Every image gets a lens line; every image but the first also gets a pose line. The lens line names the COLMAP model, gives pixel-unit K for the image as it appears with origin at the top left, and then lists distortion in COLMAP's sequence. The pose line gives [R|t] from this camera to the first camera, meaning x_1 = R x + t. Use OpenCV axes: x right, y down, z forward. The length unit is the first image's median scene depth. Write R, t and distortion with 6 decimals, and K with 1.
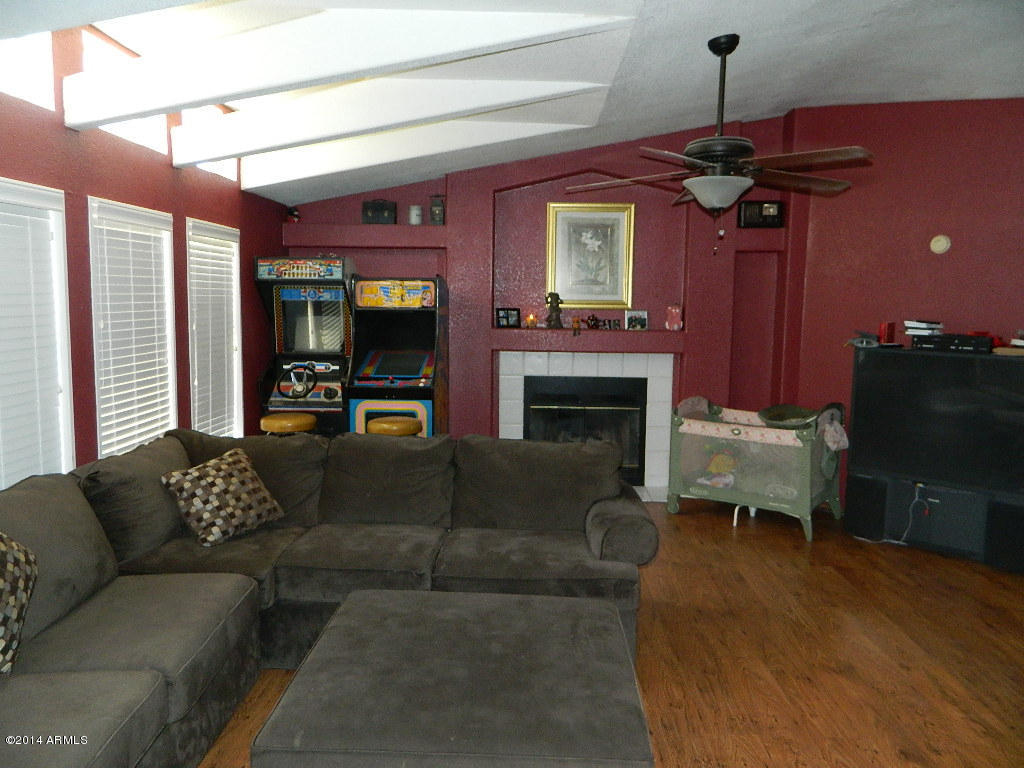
lens RADIAL K [[764.0, 0, 509.8], [0, 764.0, 381.7], [0, 0, 1]] dist [0.005998, -0.002428]
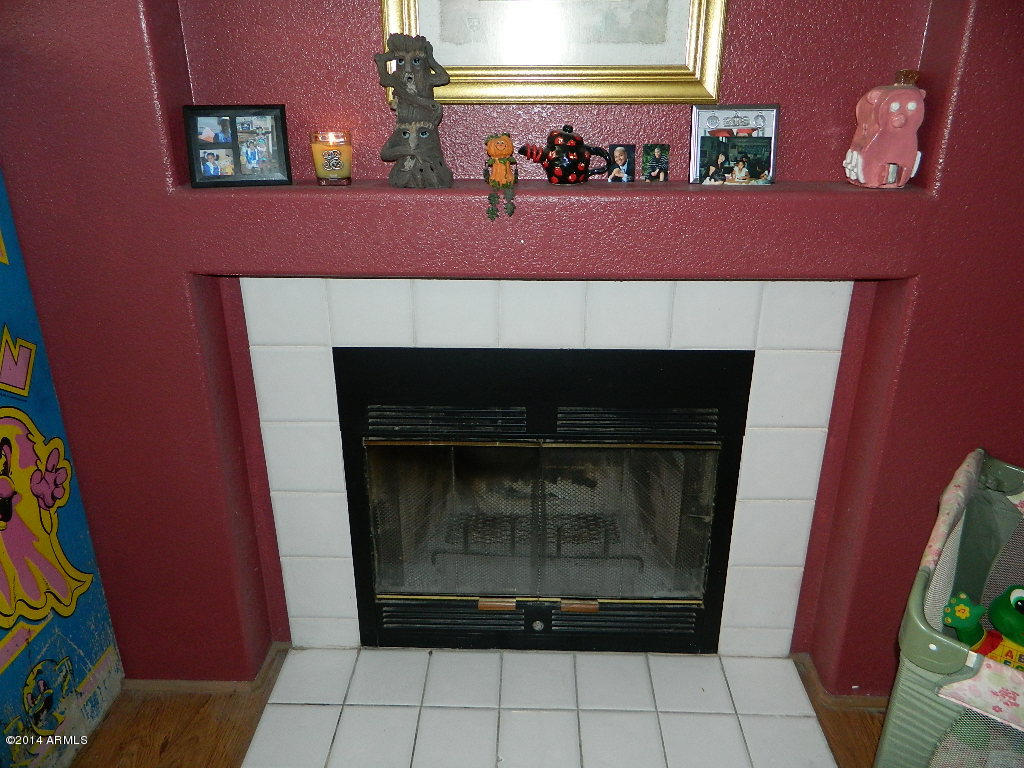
lens RADIAL K [[764.0, 0, 513.3], [0, 764.0, 387.5], [0, 0, 1]] dist [0.005998, -0.002428]
pose [[0.999890, -0.014522, -0.003067, 0.090275], [0.014785, 0.956363, 0.291806, -0.078967], [-0.001304, -0.291819, 0.956473, 0.727069]]
